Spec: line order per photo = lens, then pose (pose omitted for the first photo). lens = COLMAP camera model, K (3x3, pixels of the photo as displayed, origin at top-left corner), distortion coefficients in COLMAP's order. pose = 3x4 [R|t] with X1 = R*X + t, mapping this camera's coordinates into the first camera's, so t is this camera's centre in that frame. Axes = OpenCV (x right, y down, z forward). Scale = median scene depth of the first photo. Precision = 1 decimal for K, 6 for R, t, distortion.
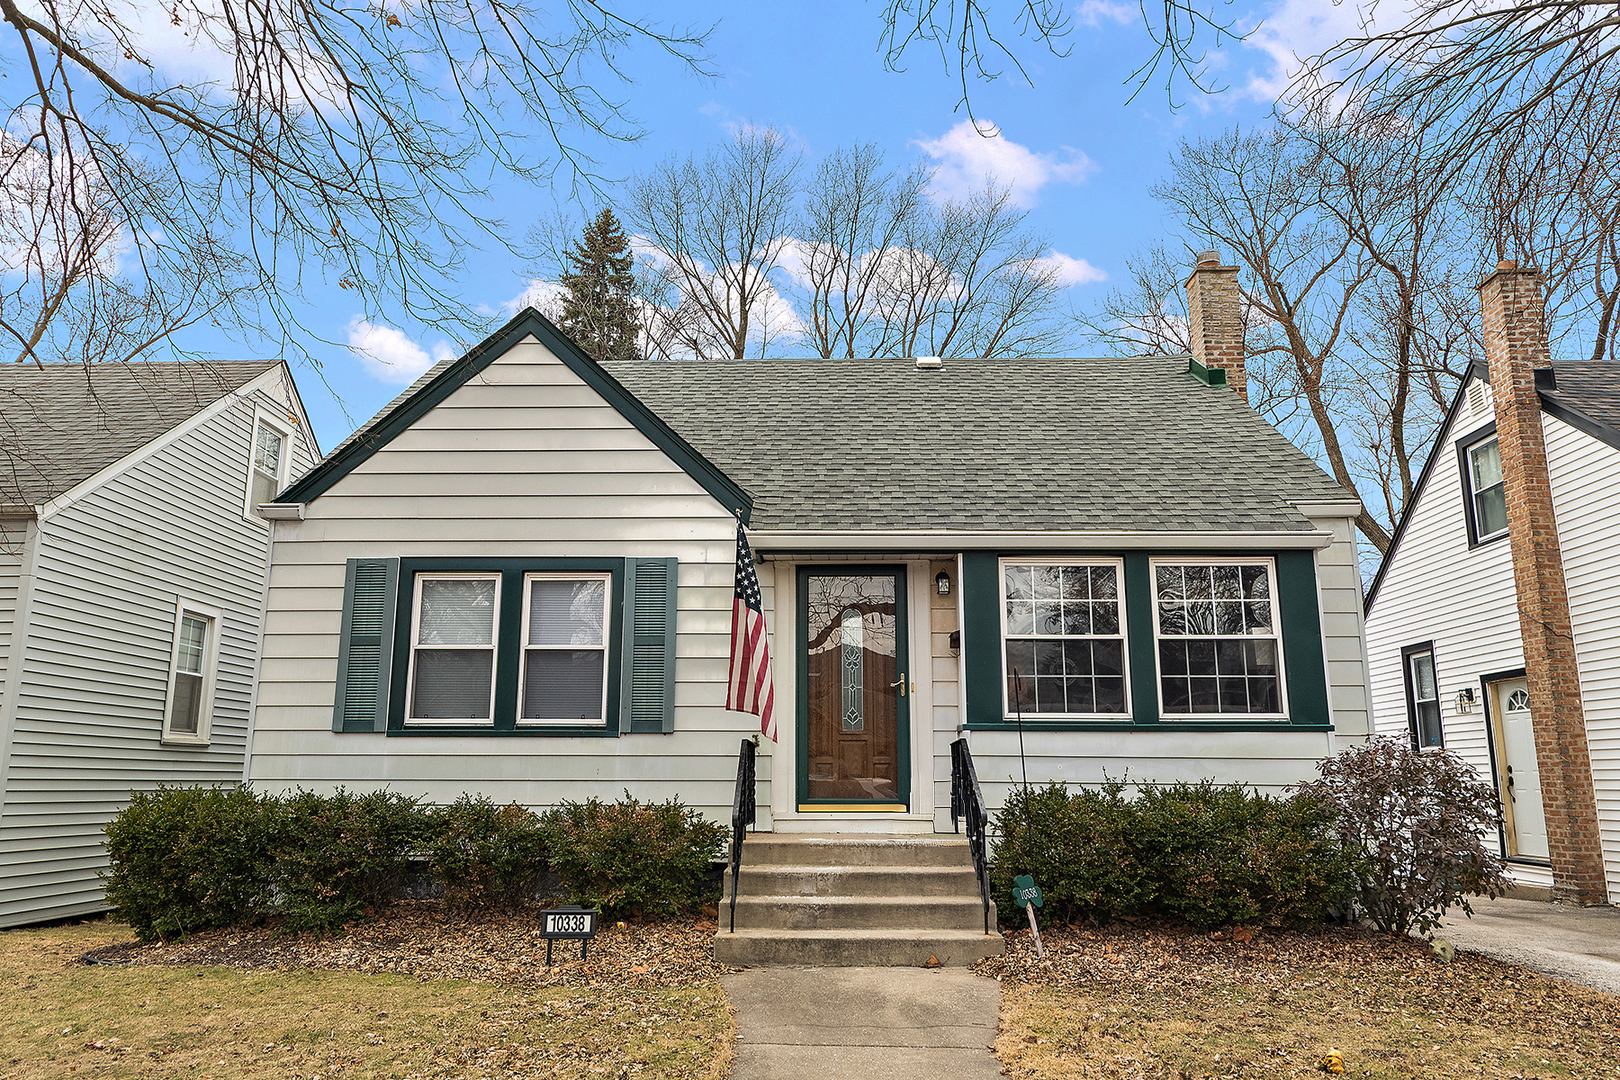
lens RADIAL K [[1129.2, 0, 810.0], [0, 1129.2, 540.0], [0, 0, 1]] dist [0.001522, -0.000586]
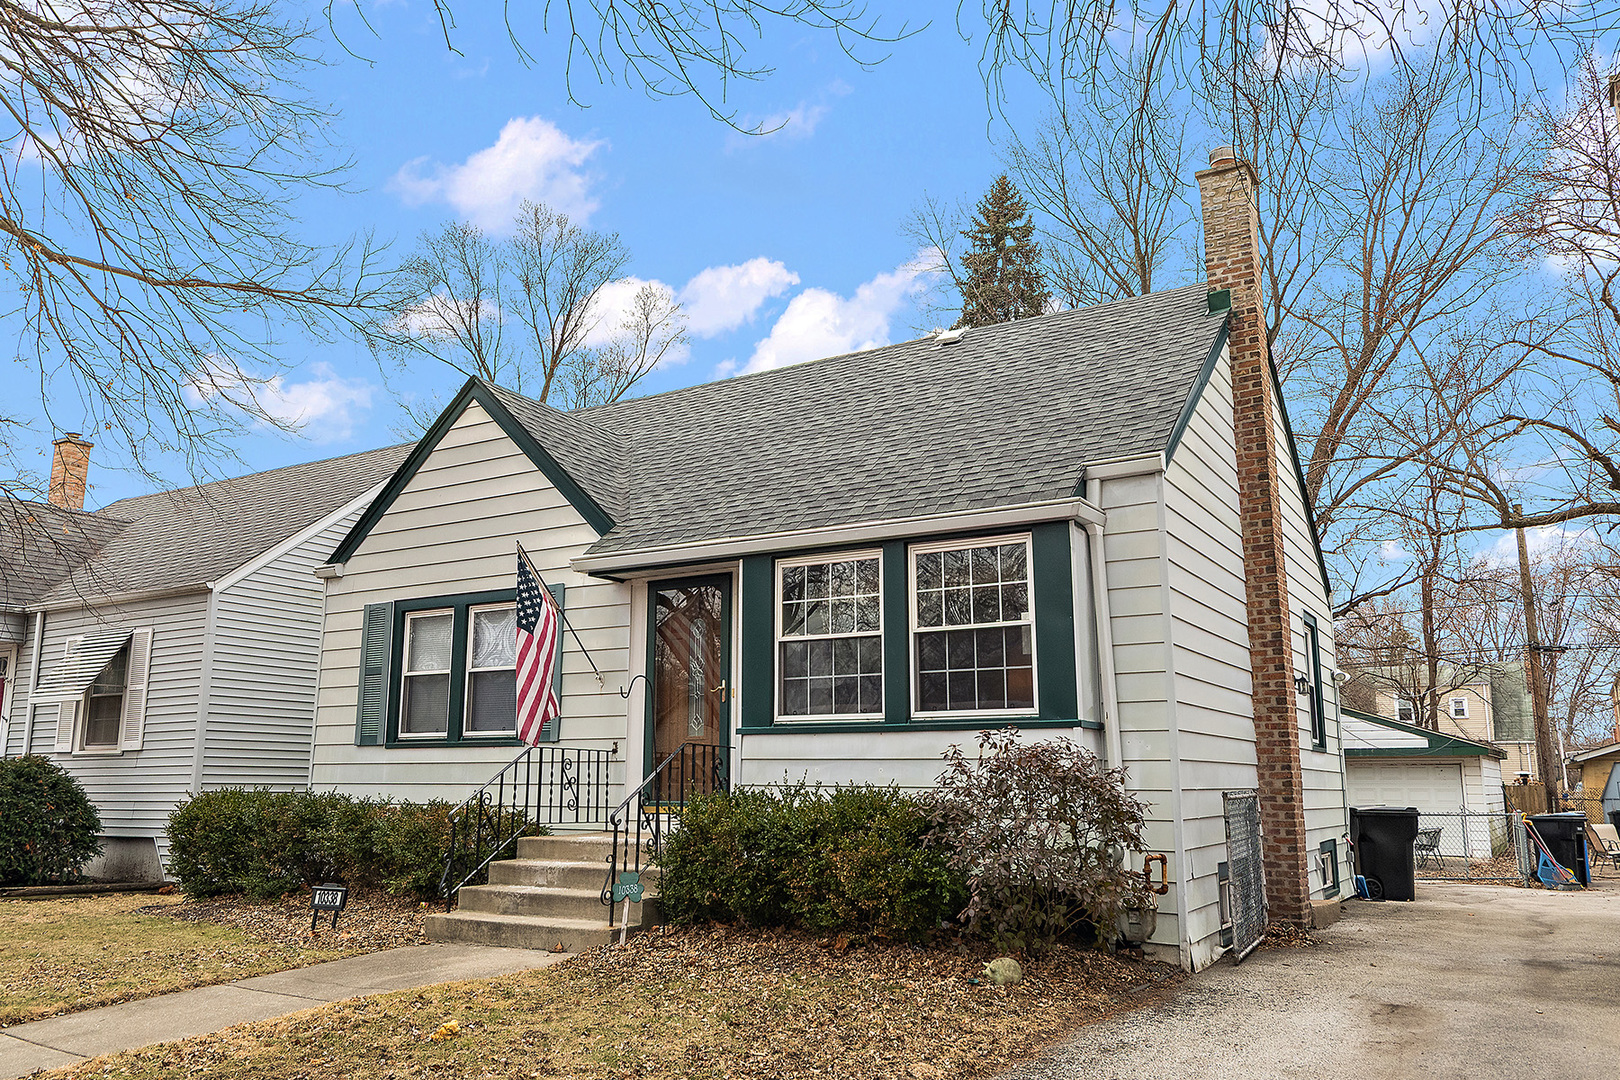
lens RADIAL K [[1246.7, 0, 810.0], [0, 1246.7, 540.0], [0, 0, 1]] dist [-0.002032, -0.000531]
pose [[0.863724, -0.097780, -0.494388, 0.731502], [0.104883, 0.994394, -0.013436, 0.015870], [0.492930, -0.040248, 0.869138, 0.062199]]
